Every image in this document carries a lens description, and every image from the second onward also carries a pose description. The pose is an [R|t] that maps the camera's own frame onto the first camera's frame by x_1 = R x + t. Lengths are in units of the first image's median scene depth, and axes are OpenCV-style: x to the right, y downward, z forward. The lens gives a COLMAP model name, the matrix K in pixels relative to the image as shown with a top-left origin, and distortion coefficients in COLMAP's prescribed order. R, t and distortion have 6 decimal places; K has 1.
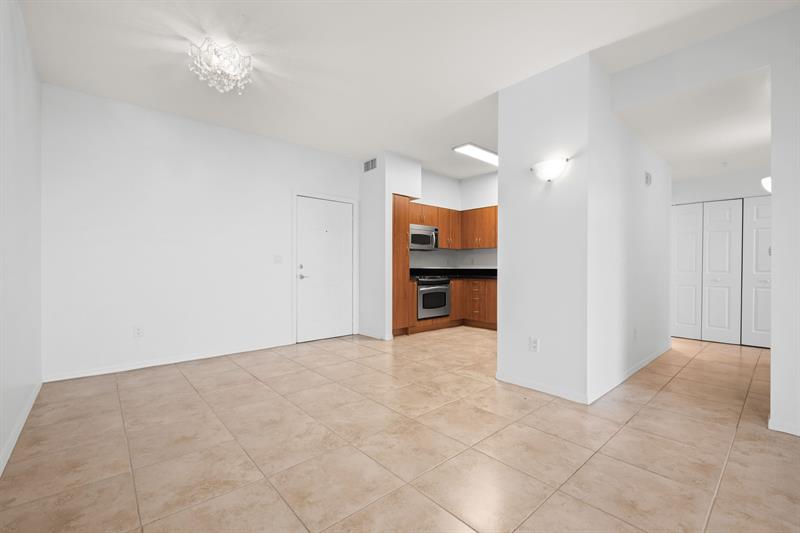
lens RADIAL K [[347.3, 0, 400.0], [0, 347.3, 266.5], [0, 0, 1]] dist [-0.009159, 0.000193]
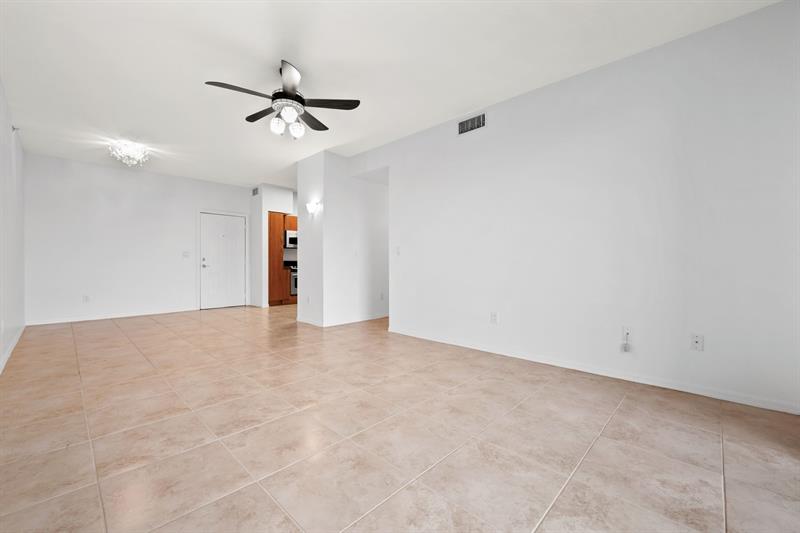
lens RADIAL K [[333.3, 0, 398.4], [0, 333.3, 263.6], [0, 0, 1]] dist [0.000569, 0.000086]
pose [[0.997068, -0.002877, 0.076467, 0.417786], [0.002372, 0.999975, 0.006696, 0.009419], [-0.076485, -0.006495, 0.997050, -0.481697]]
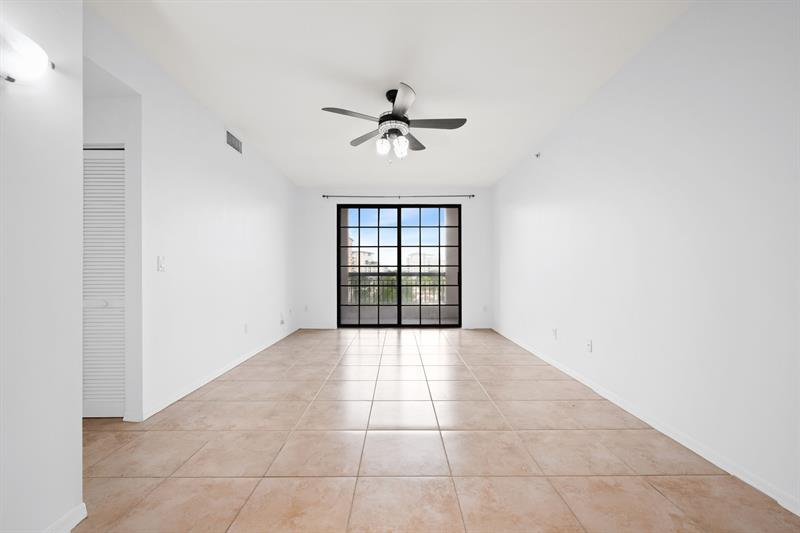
lens RADIAL K [[328.5, 0, 400.0], [0, 328.5, 270.1], [0, 0, 1]] dist [0.000692, 0.000058]
pose [[-0.750082, 0.003898, 0.661333, -0.108294], [0.000155, 0.999984, -0.005718, -0.003603], [-0.661345, -0.004187, -0.750070, 0.535632]]
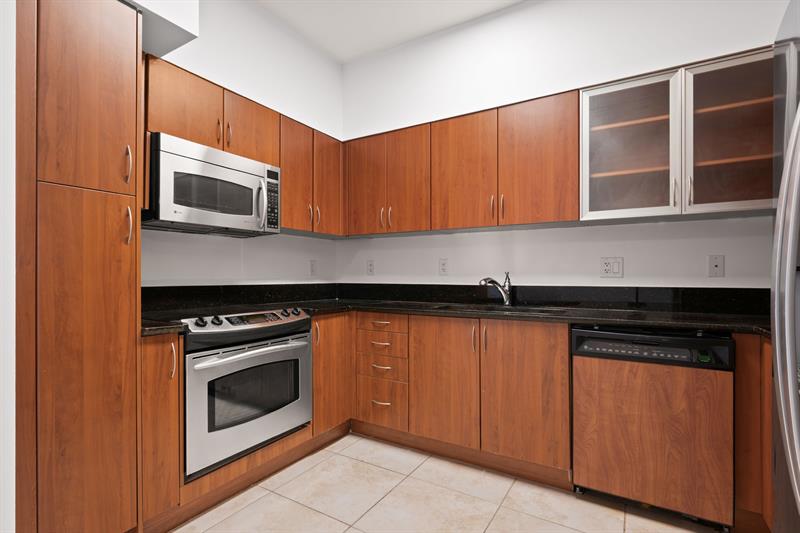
lens RADIAL K [[387.5, 0, 396.1], [0, 387.5, 274.0], [0, 0, 1]] dist [-0.000314, 0.000000]
pose [[0.951919, 0.000329, 0.306350, 0.119259], [0.000830, 0.999993, -0.003654, -0.005368], [-0.306349, 0.003732, 0.951912, 0.685094]]
